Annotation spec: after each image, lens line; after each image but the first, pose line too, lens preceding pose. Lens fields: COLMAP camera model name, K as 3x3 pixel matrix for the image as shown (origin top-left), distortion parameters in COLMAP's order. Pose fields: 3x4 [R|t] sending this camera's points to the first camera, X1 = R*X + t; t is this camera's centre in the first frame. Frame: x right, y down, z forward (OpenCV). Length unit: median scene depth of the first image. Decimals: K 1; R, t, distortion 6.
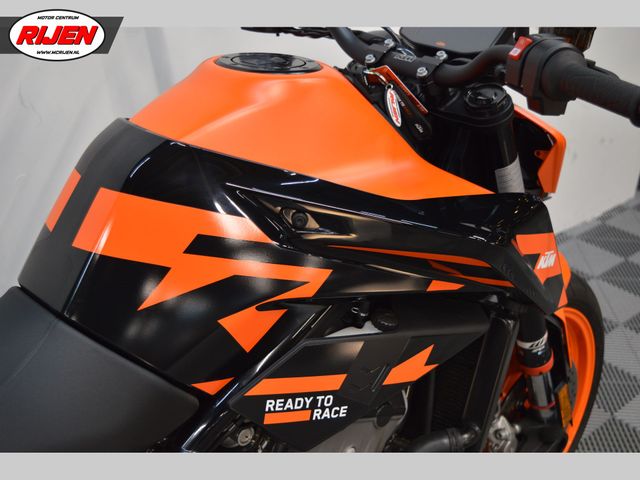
lens RADIAL K [[856.7, 0, 320.0], [0, 856.7, 240.0], [0, 0, 1]] dist [-0.005494, -0.011570]
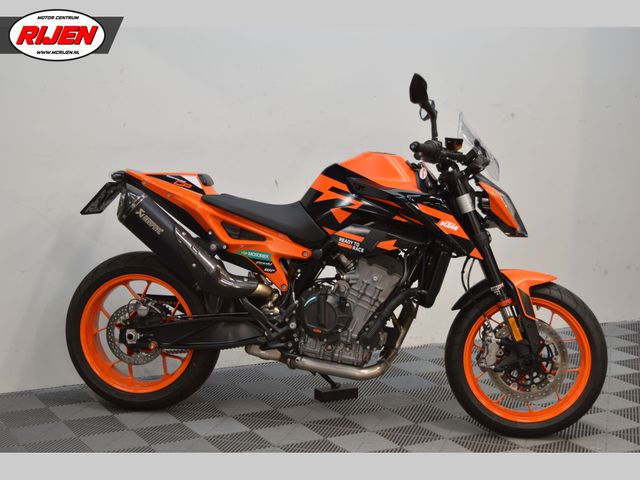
lens RADIAL K [[1118.2, 0, 320.0], [0, 1118.2, 240.0], [0, 0, 1]] dist [-0.072626, -0.058246]
pose [[0.610432, 0.062643, -0.789588, 3.309368], [-0.342865, 0.919529, -0.192118, 1.045573], [0.714014, 0.387997, 0.582788, -1.613041]]
